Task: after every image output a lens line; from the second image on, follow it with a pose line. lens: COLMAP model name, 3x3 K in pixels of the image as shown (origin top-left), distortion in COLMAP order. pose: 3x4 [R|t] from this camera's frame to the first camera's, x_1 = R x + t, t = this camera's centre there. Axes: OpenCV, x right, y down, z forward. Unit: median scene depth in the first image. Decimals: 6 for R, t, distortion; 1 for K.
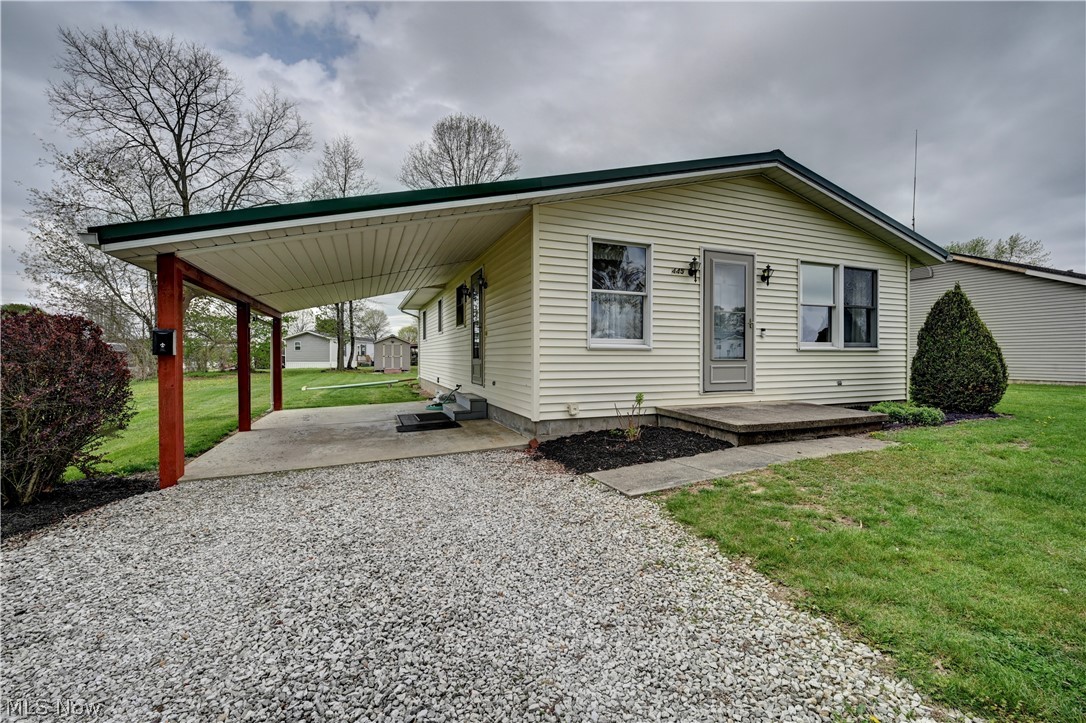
lens RADIAL K [[444.3, 0, 537.9], [0, 444.3, 357.4], [0, 0, 1]] dist [-0.012677, -0.000871]
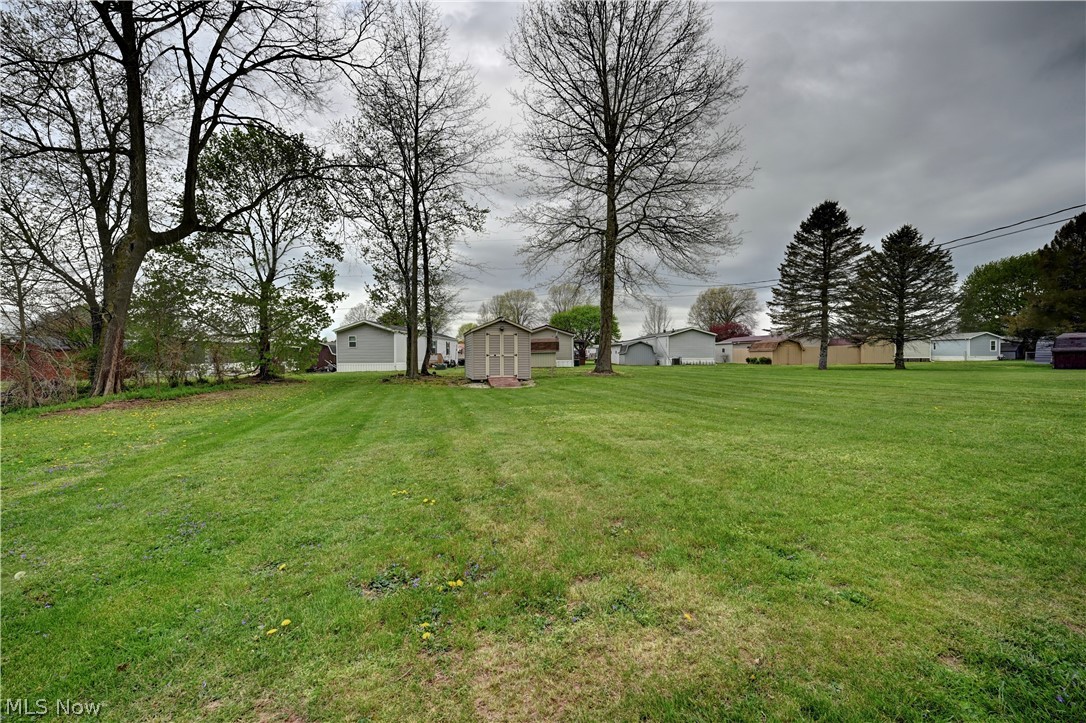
lens RADIAL K [[444.3, 0, 548.3], [0, 444.3, 356.8], [0, 0, 1]] dist [-0.012677, -0.000871]
pose [[0.995132, -0.001669, -0.098539, -0.179826], [0.001796, 0.999998, 0.001201, -0.001010], [0.098537, -0.001372, 0.995132, 0.368246]]
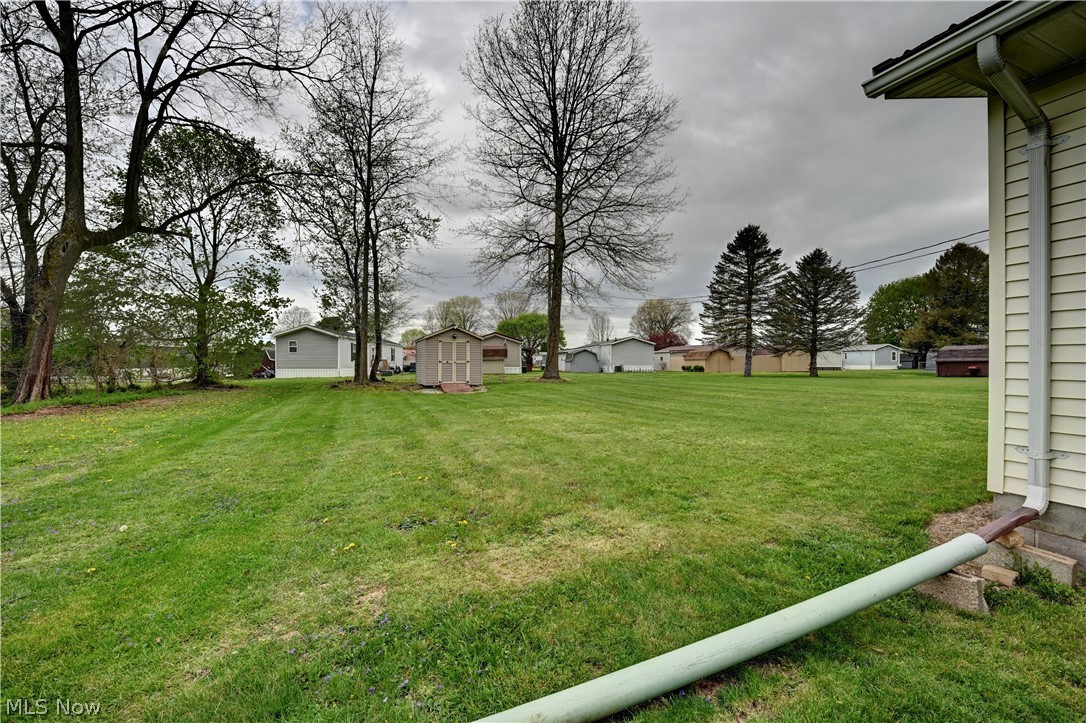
lens RADIAL K [[444.3, 0, 549.0], [0, 444.3, 363.1], [0, 0, 1]] dist [-0.012677, -0.000871]
pose [[0.999631, 0.004182, 0.026850, -0.184326], [-0.004165, 0.999991, -0.000679, -0.000921], [-0.026852, 0.000567, 0.999639, 0.339056]]
